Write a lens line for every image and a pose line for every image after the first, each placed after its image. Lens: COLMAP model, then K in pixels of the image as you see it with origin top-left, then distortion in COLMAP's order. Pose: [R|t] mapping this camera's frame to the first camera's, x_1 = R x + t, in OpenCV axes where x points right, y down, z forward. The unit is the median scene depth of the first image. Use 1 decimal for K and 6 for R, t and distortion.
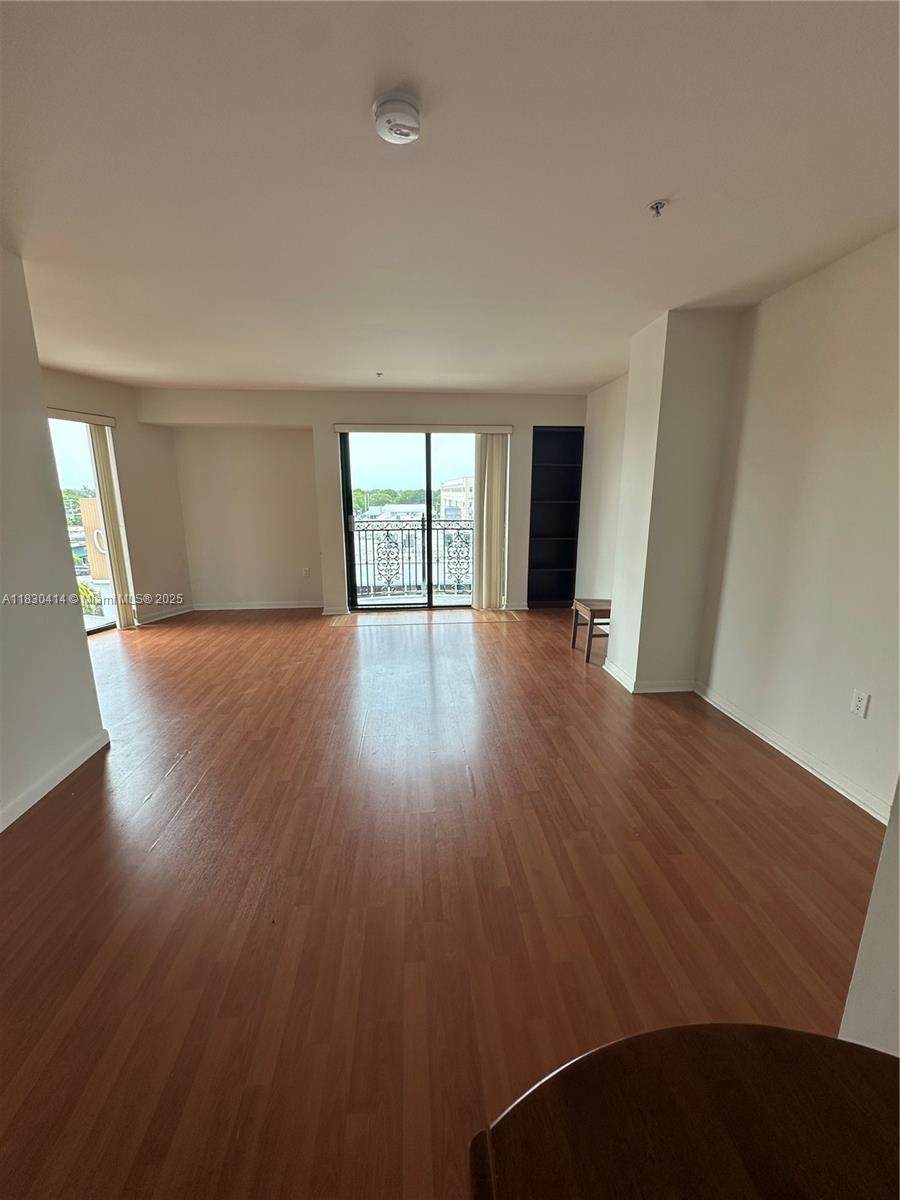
lens RADIAL K [[483.7, 0, 450.0], [0, 483.7, 600.0], [0, 0, 1]] dist [-0.001521, -0.000012]
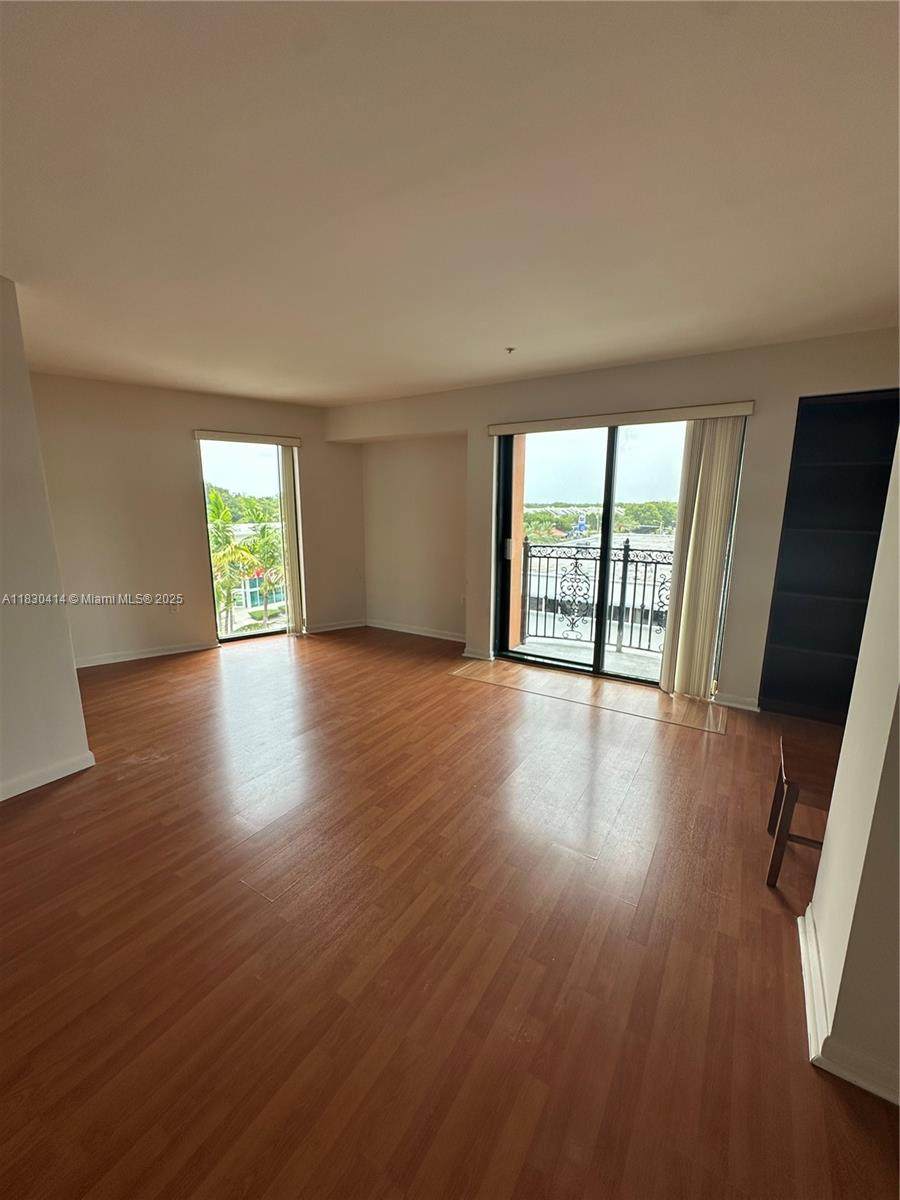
lens RADIAL K [[483.7, 0, 450.0], [0, 483.7, 600.0], [0, 0, 1]] dist [-0.001521, -0.000012]
pose [[0.797627, 0.121258, -0.590836, 0.205209], [-0.137290, 0.990369, 0.017914, -0.078162], [0.587318, 0.066827, 0.806592, 0.315428]]
